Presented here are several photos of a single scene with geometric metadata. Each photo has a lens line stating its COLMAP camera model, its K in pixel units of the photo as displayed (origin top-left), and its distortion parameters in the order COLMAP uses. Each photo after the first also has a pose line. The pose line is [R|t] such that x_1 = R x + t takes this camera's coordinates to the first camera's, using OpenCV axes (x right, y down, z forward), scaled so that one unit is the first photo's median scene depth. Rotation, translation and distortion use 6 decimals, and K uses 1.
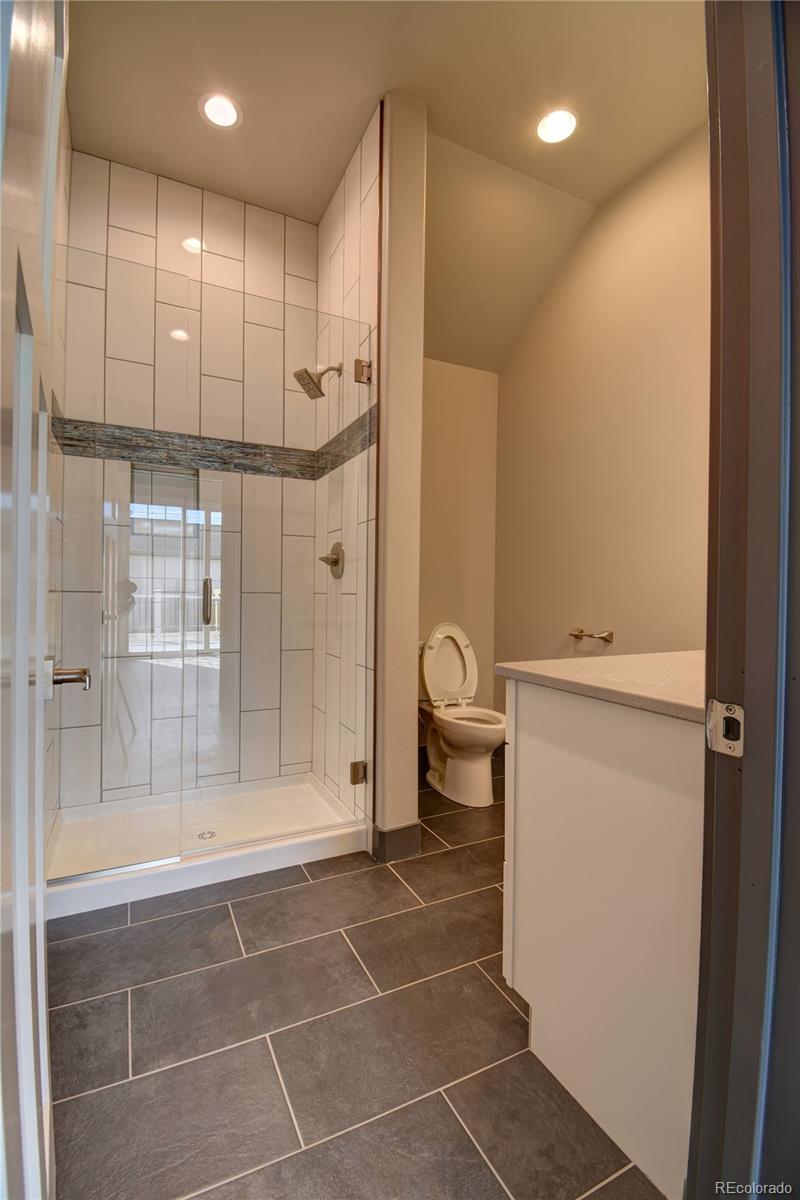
lens RADIAL K [[529.7, 0, 390.5], [0, 529.7, 594.2], [0, 0, 1]] dist [0.005744, -0.018695]
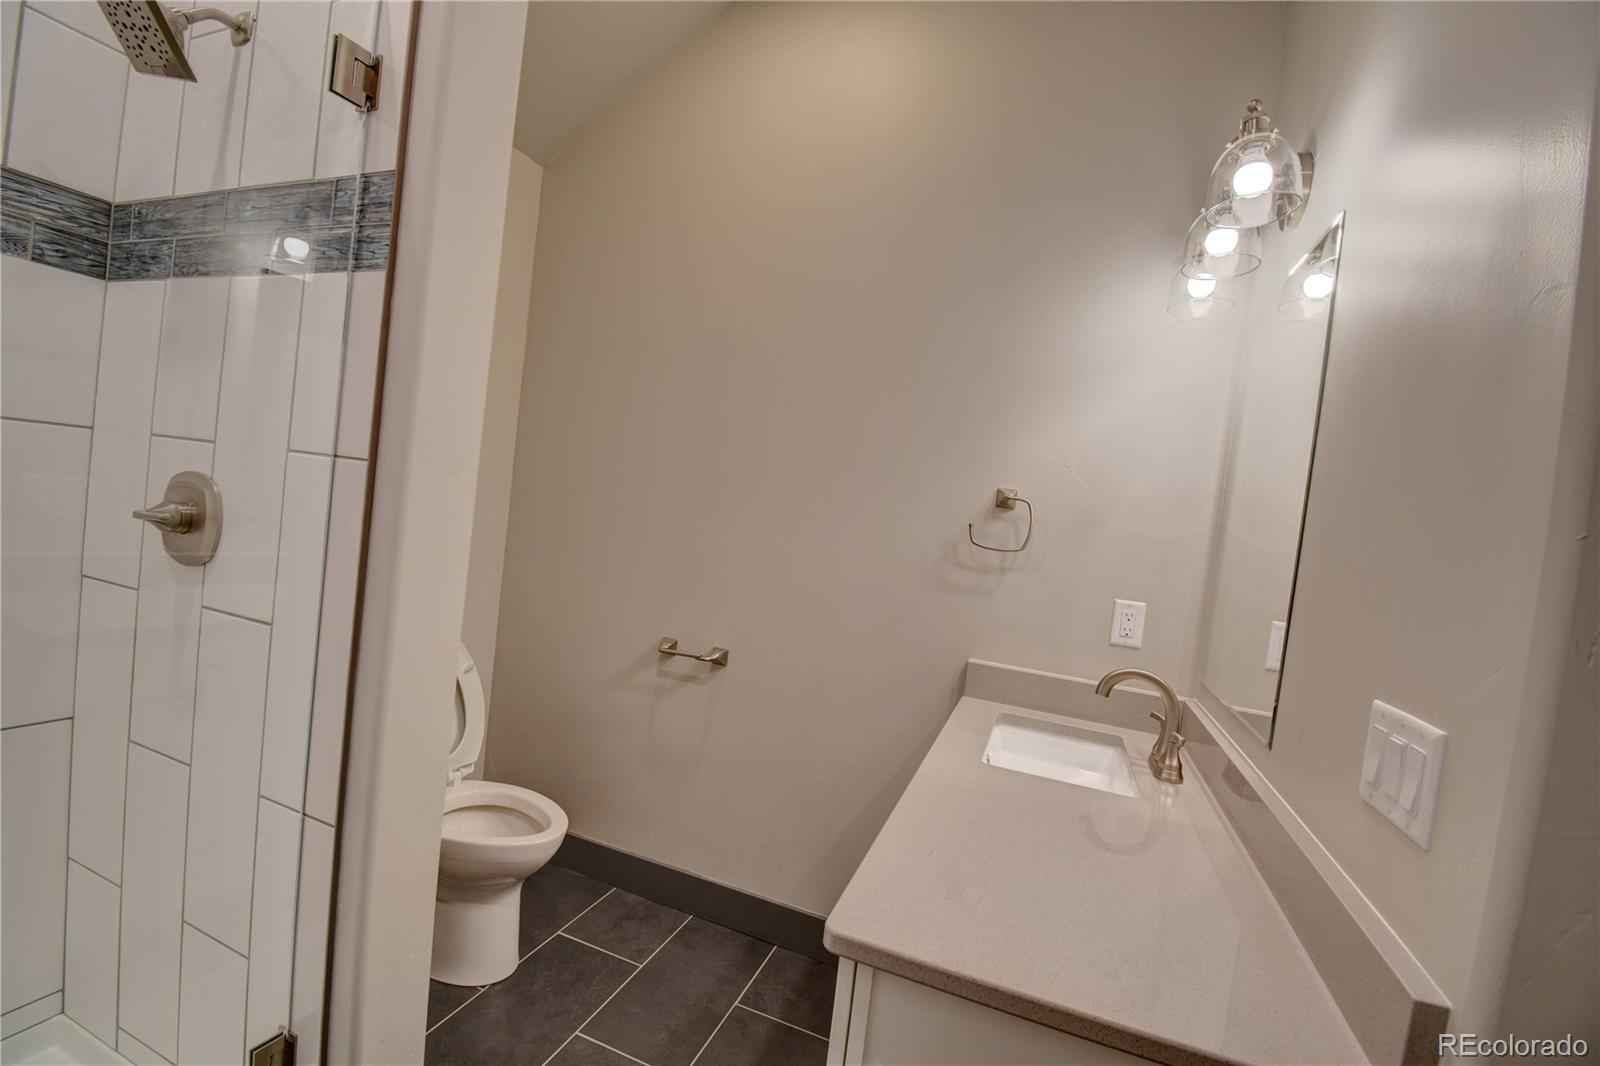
lens RADIAL K [[706.3, 0, 802.6], [0, 706.3, 539.3], [0, 0, 1]] dist [0.005744, -0.018695]
pose [[0.721986, 0.046160, 0.690366, -0.128987], [-0.102619, 0.993881, 0.040865, -0.113160], [-0.684256, -0.100348, 0.722305, 0.311540]]
